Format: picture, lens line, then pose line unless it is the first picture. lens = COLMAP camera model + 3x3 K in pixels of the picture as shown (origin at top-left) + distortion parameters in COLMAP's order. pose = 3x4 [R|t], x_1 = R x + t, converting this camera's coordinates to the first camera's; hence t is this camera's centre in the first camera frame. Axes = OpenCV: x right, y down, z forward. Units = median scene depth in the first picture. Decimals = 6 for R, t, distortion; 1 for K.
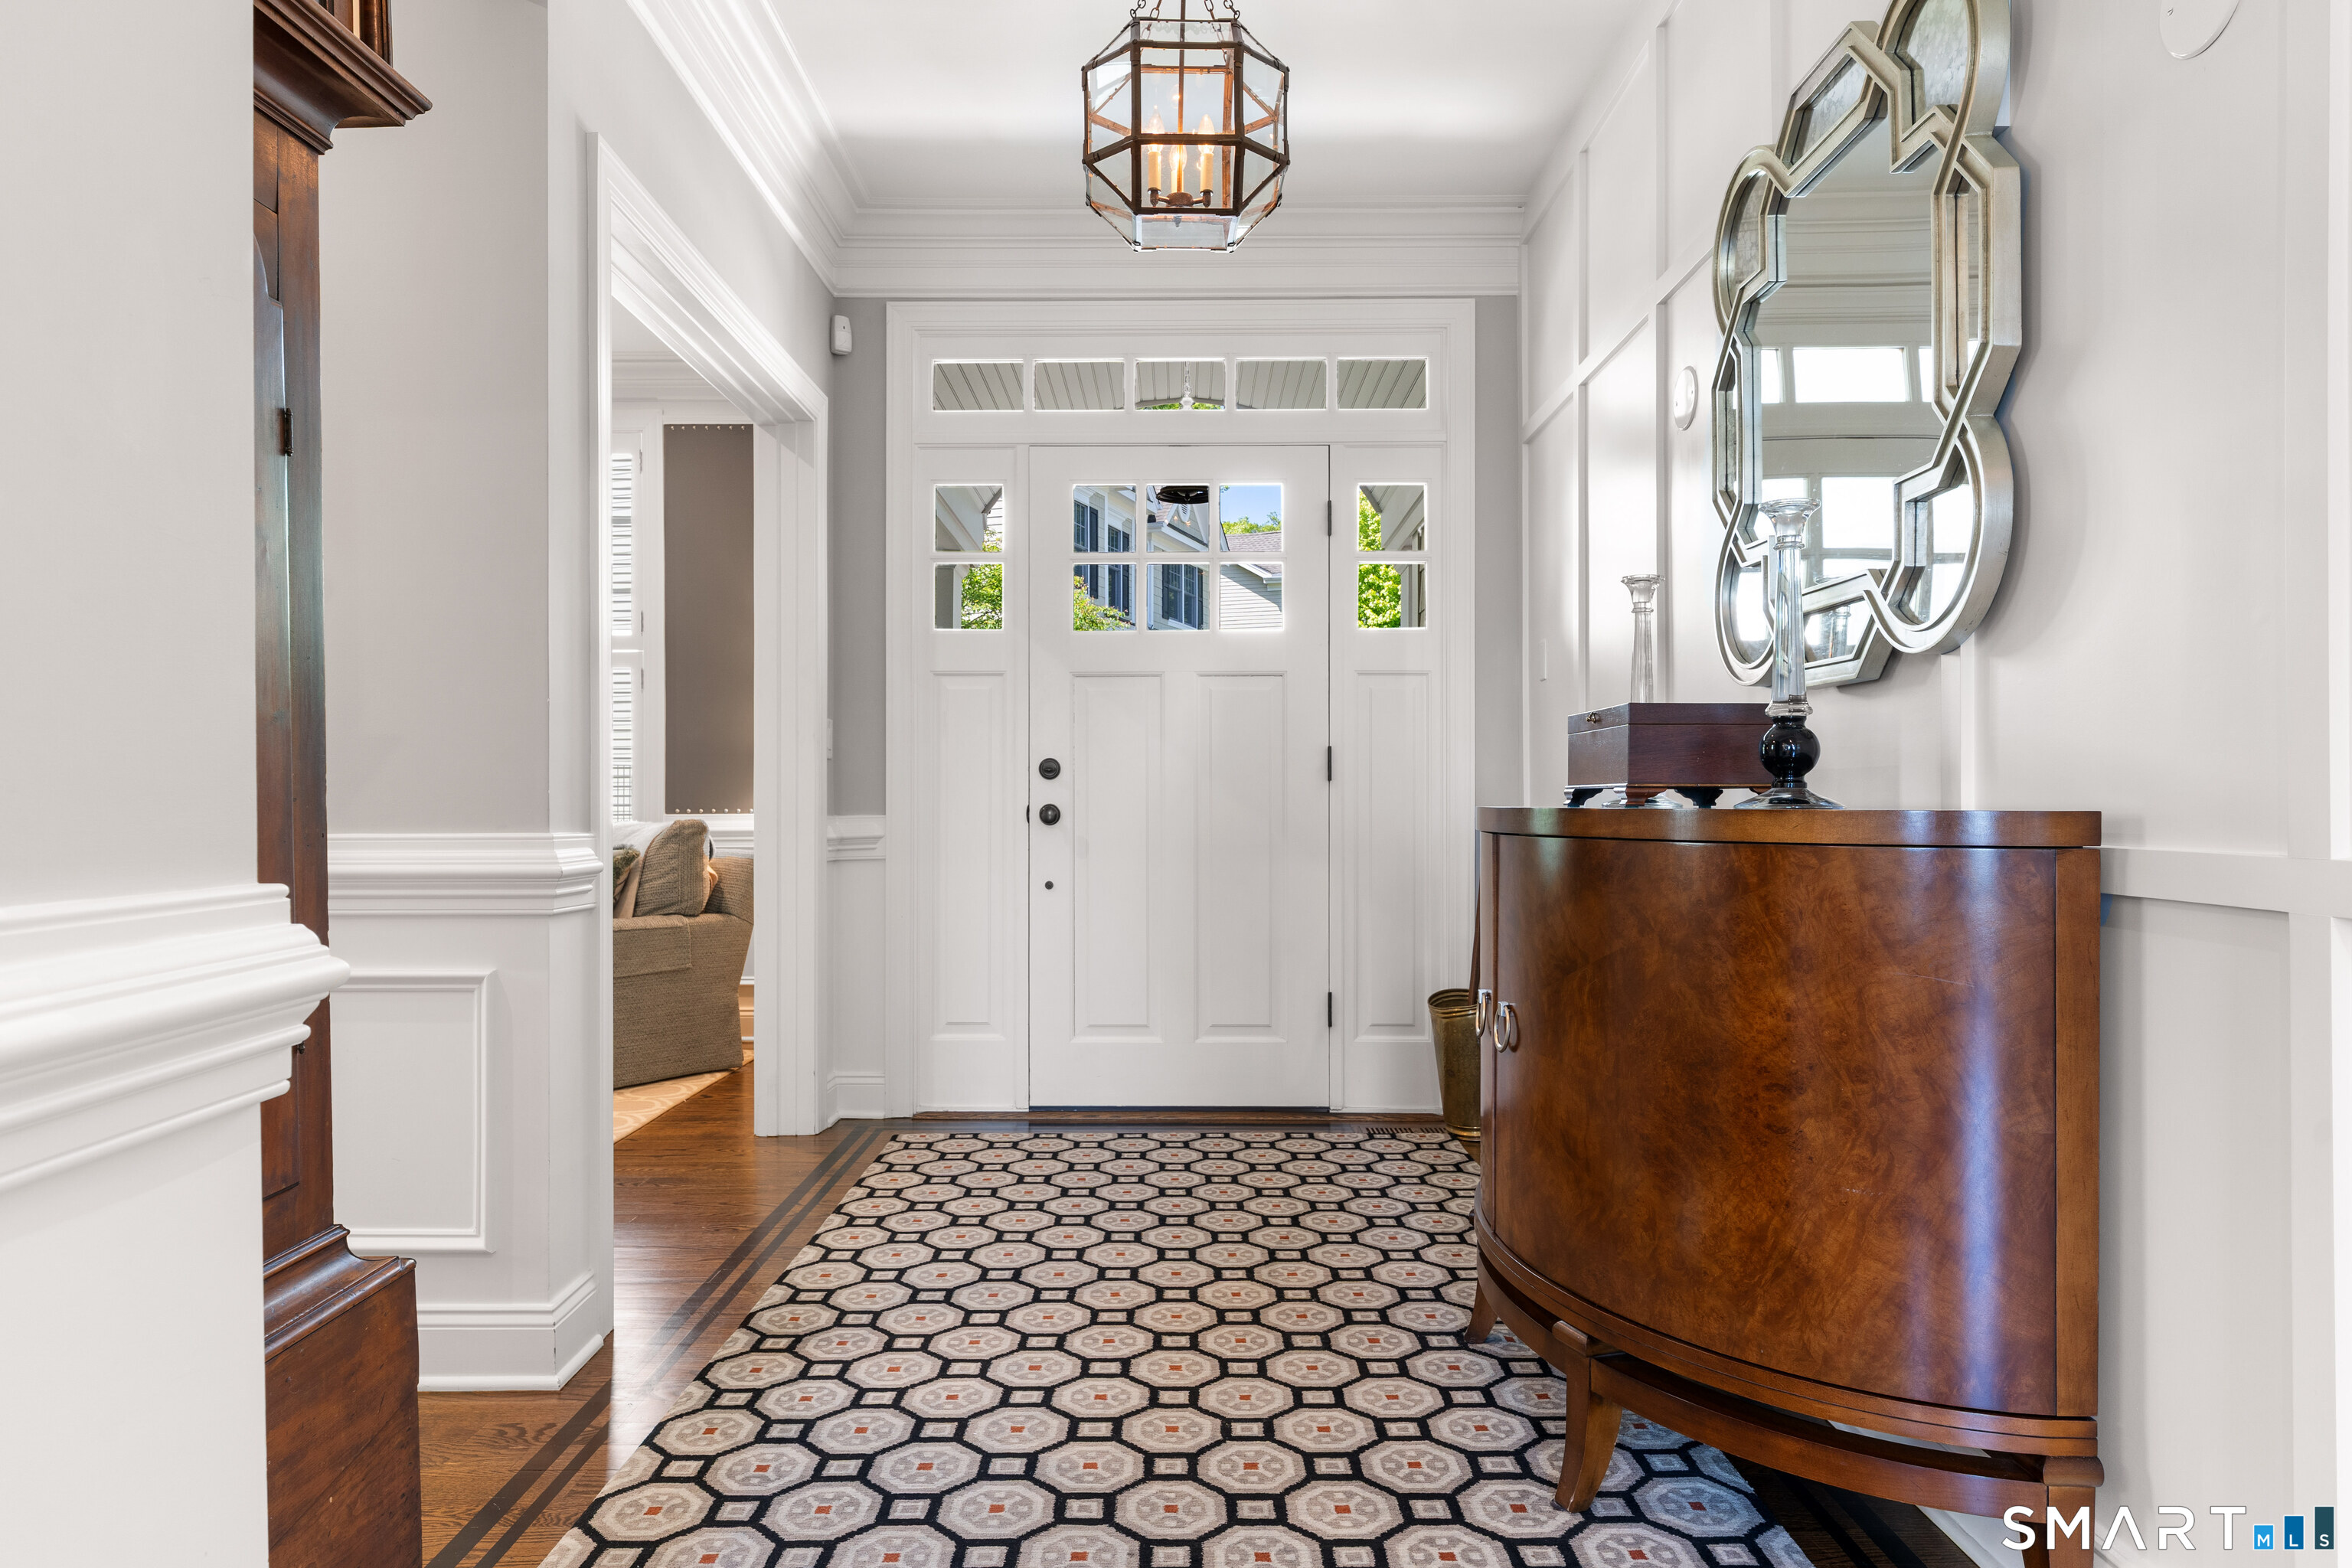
lens RADIAL K [[1454.4, 0, 1162.4], [0, 1454.4, 789.3], [0, 0, 1]] dist [-0.005154, 0.001118]
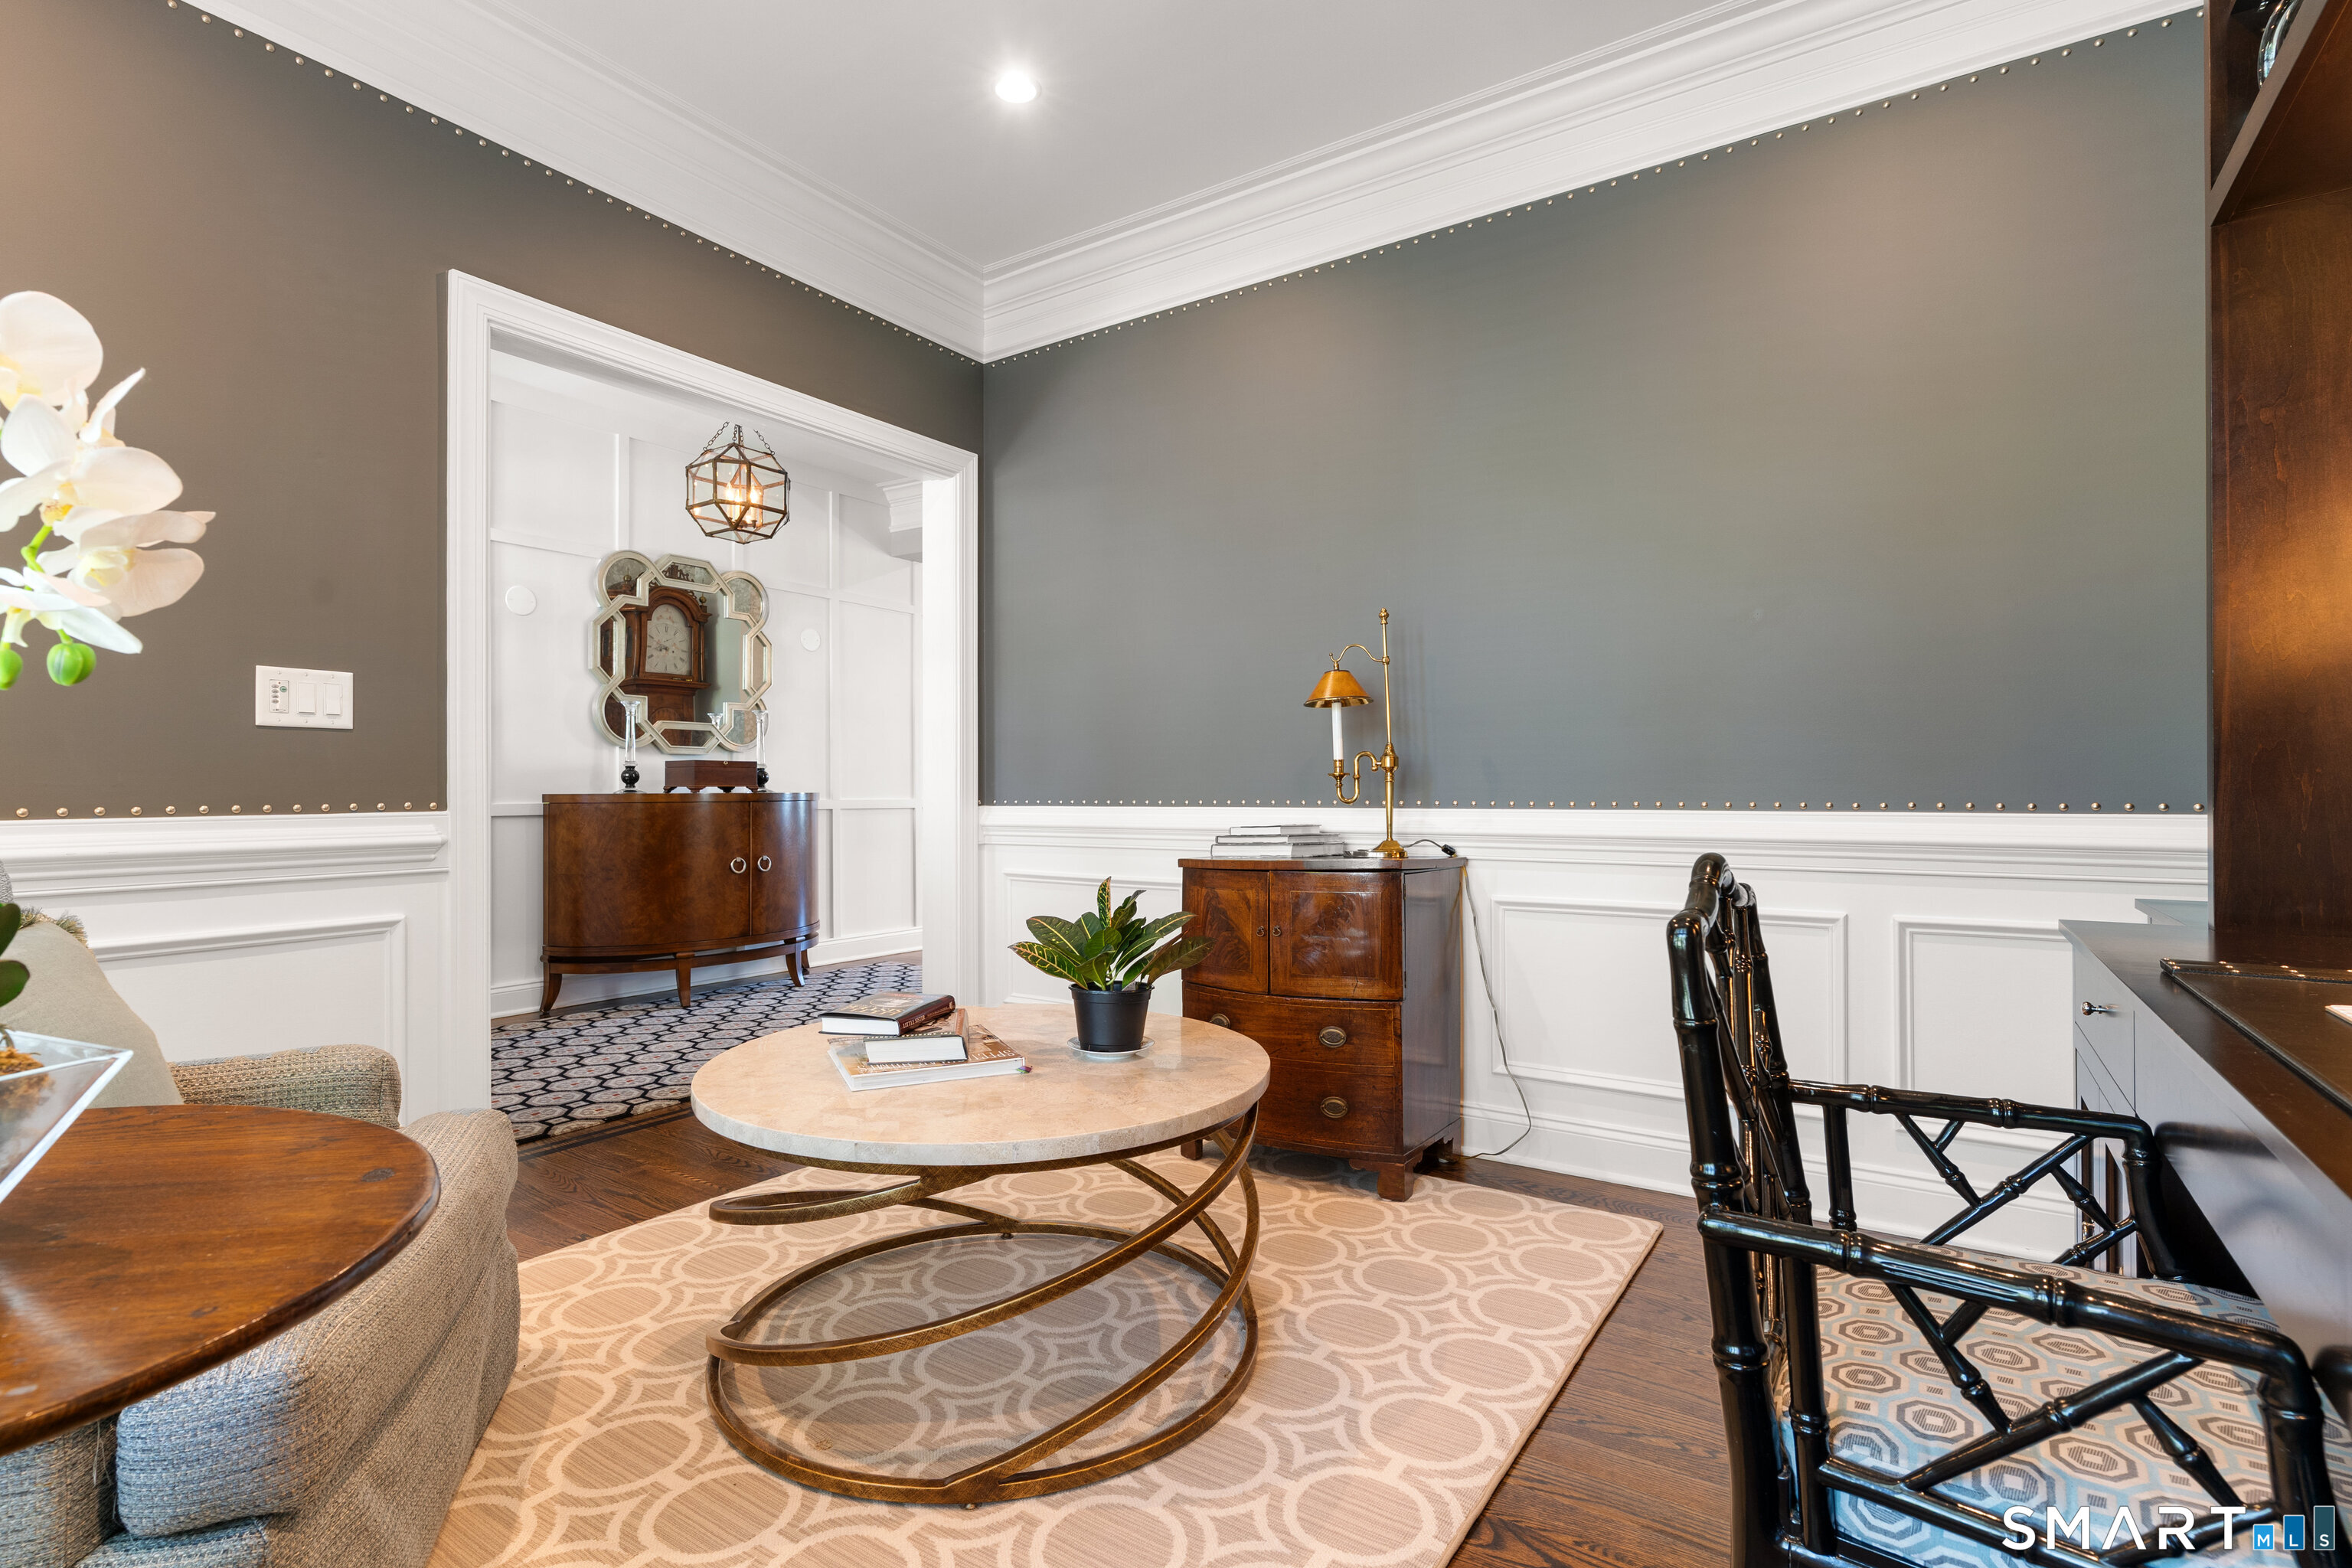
lens RADIAL K [[1135.1, 0, 1178.3], [0, 1135.1, 784.1], [0, 0, 1]] dist [0.002541, -0.000173]
pose [[-0.838172, 0.004093, 0.545390, -1.156978], [-0.002897, 0.999924, -0.011957, 0.012343], [-0.545398, -0.011603, -0.838097, 1.582459]]
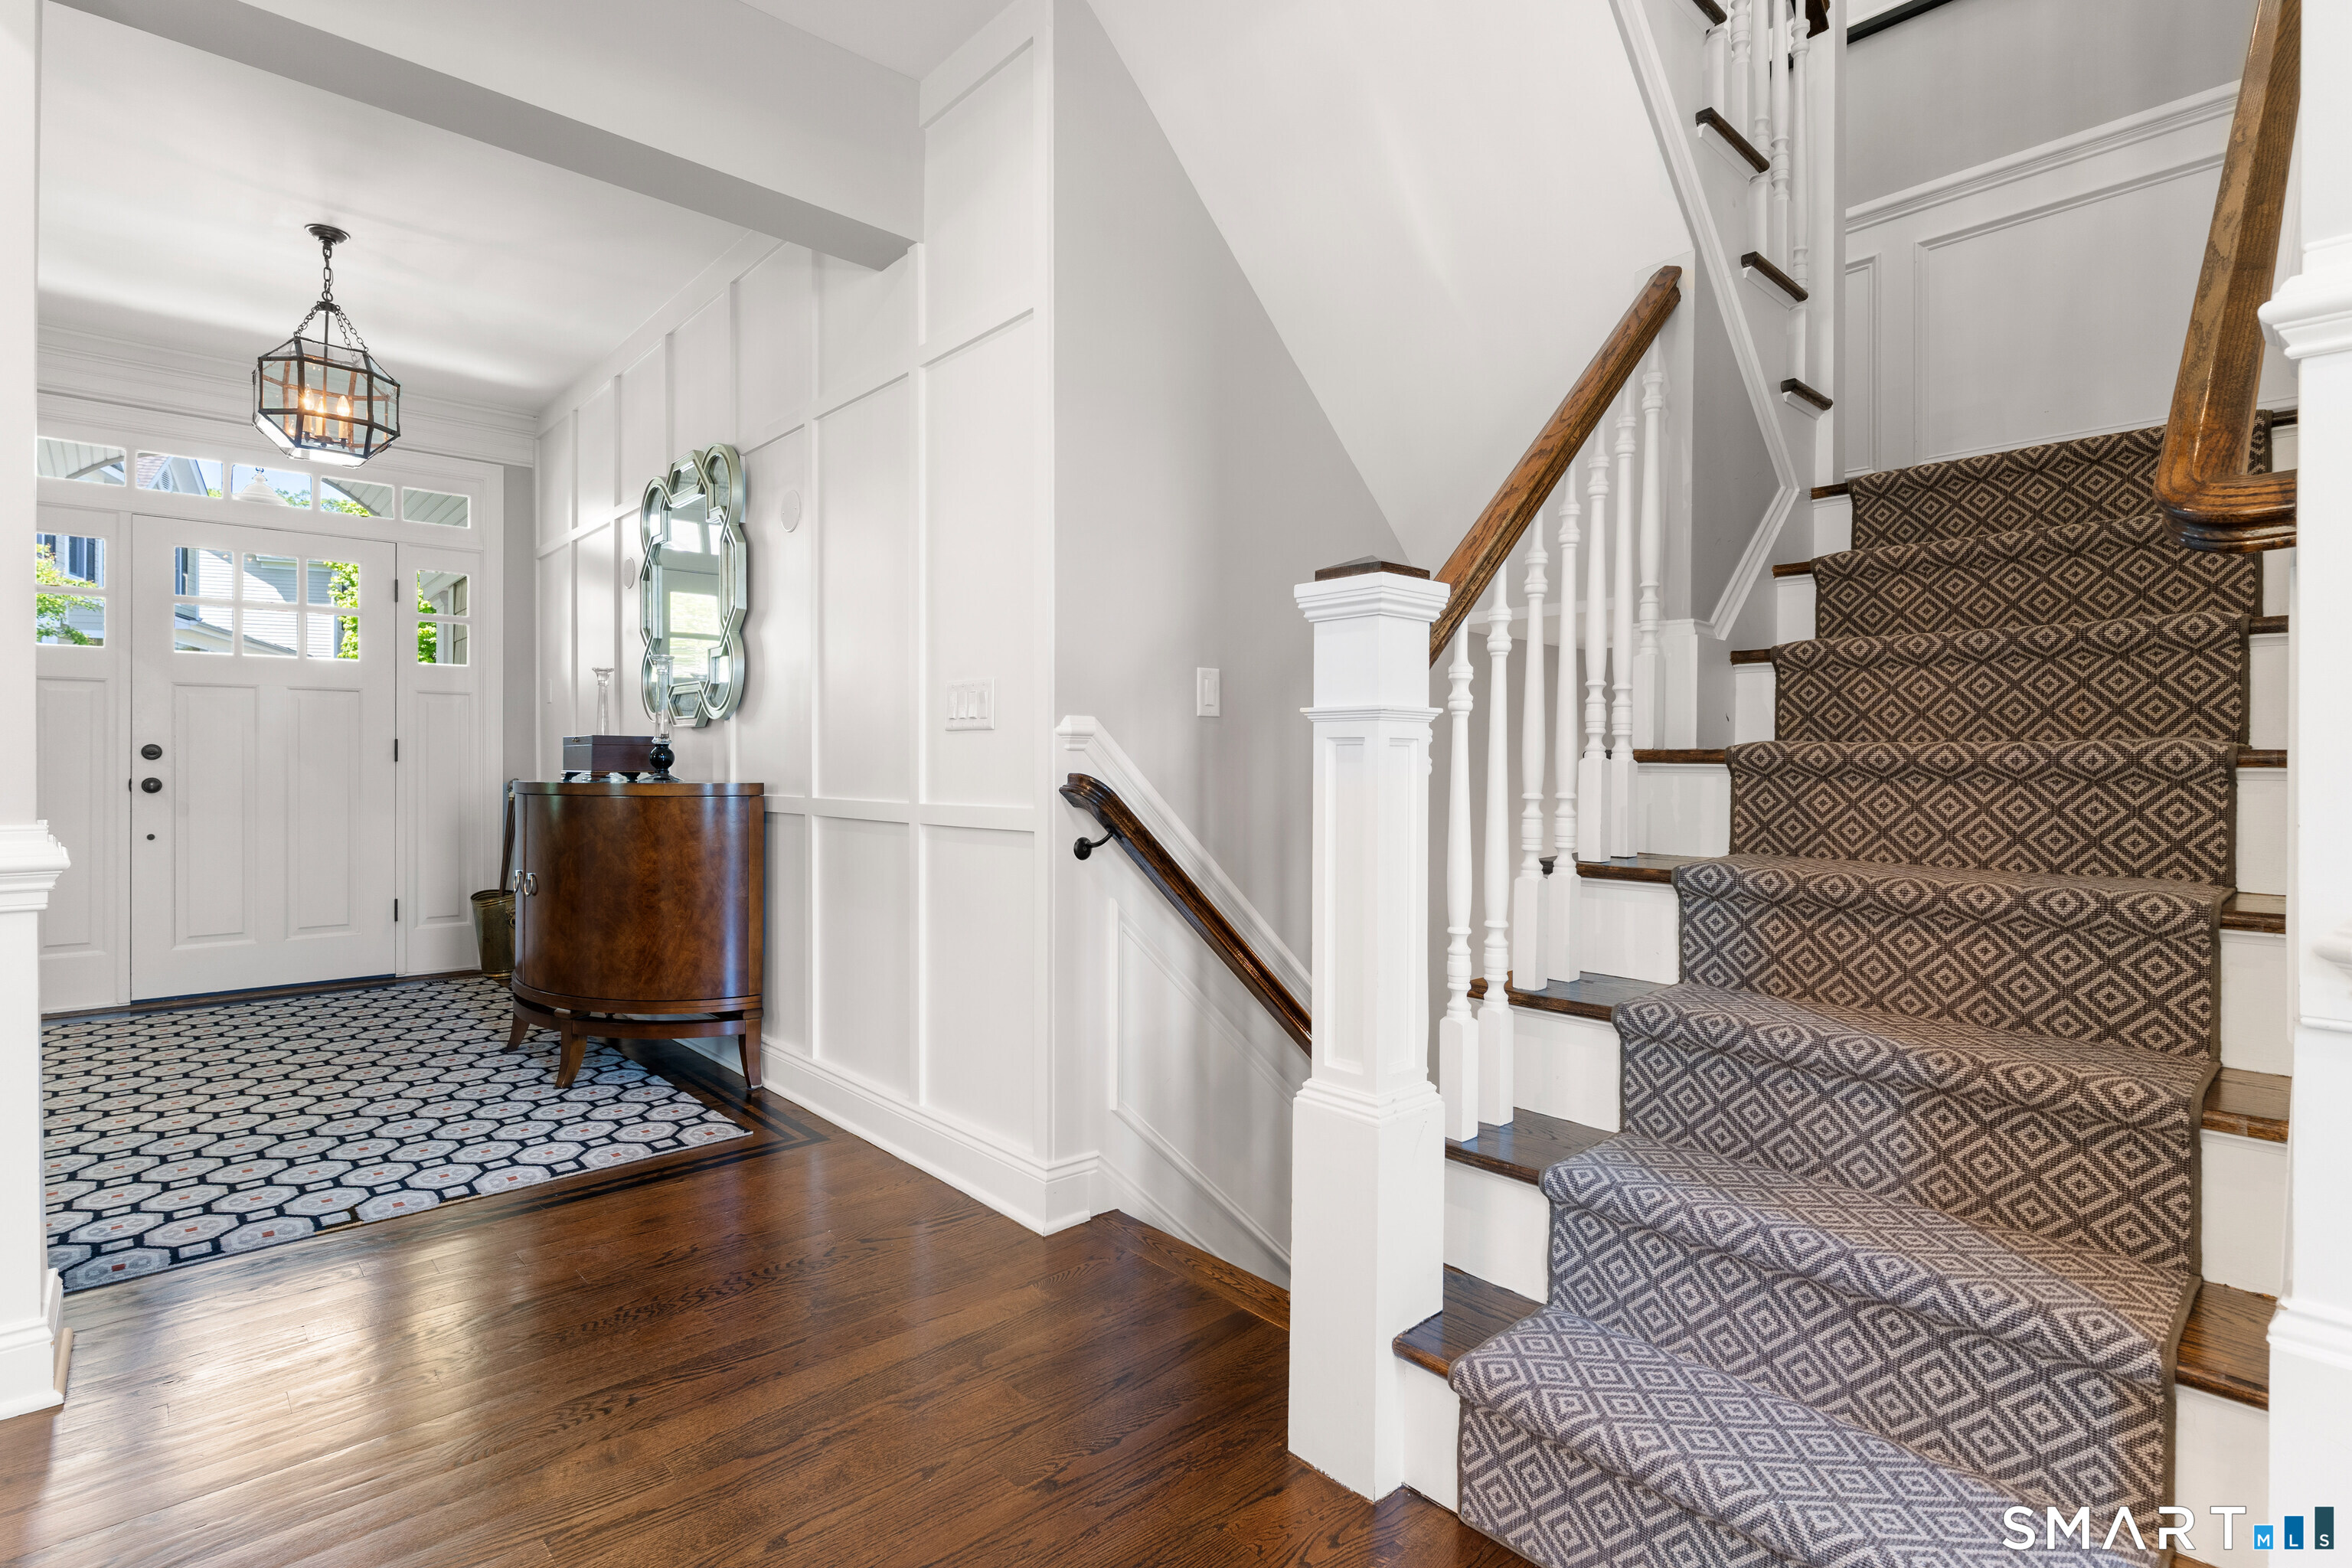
lens RADIAL K [[1135.1, 0, 1163.3], [0, 1135.1, 776.1], [0, 0, 1]] dist [0.002541, -0.000173]
pose [[0.729728, -0.003225, 0.683730, -0.127327], [-0.007627, 0.999888, 0.012856, -0.013512], [-0.683695, -0.014596, 0.729622, -0.478682]]
